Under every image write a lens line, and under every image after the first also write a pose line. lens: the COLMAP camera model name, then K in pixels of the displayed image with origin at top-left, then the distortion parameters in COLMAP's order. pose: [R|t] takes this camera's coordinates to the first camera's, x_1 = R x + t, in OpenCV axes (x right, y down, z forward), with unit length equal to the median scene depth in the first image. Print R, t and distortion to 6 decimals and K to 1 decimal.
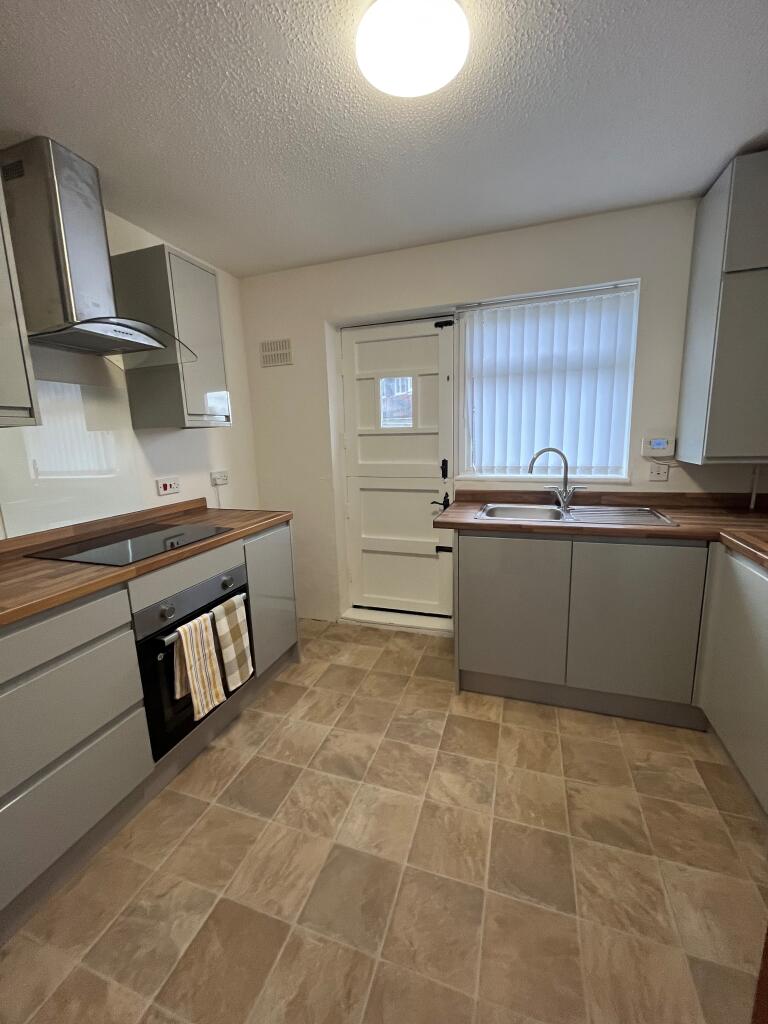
lens RADIAL K [[412.2, 0, 385.1], [0, 412.2, 511.5], [0, 0, 1]] dist [-0.002503, 0.000095]
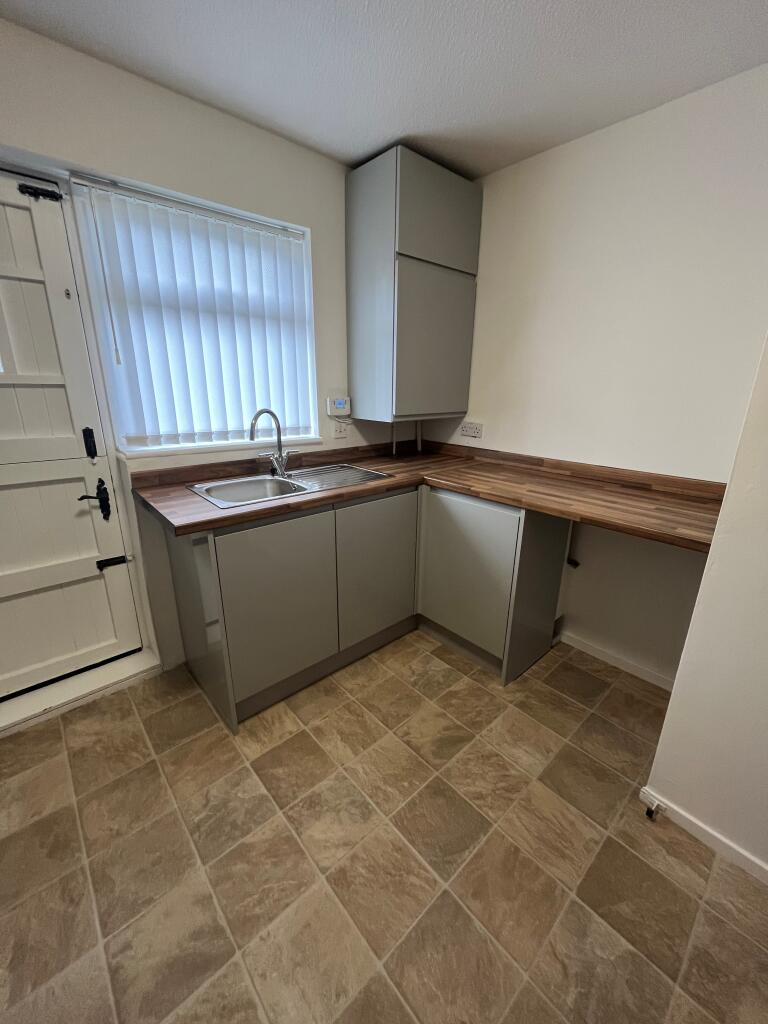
lens RADIAL K [[412.2, 0, 385.4], [0, 412.2, 510.2], [0, 0, 1]] dist [-0.002503, 0.000095]
pose [[0.485459, -0.224201, 0.845023, -0.274614], [0.134154, 0.974215, 0.181408, -0.077632], [-0.863905, 0.025297, 0.503019, 0.392195]]
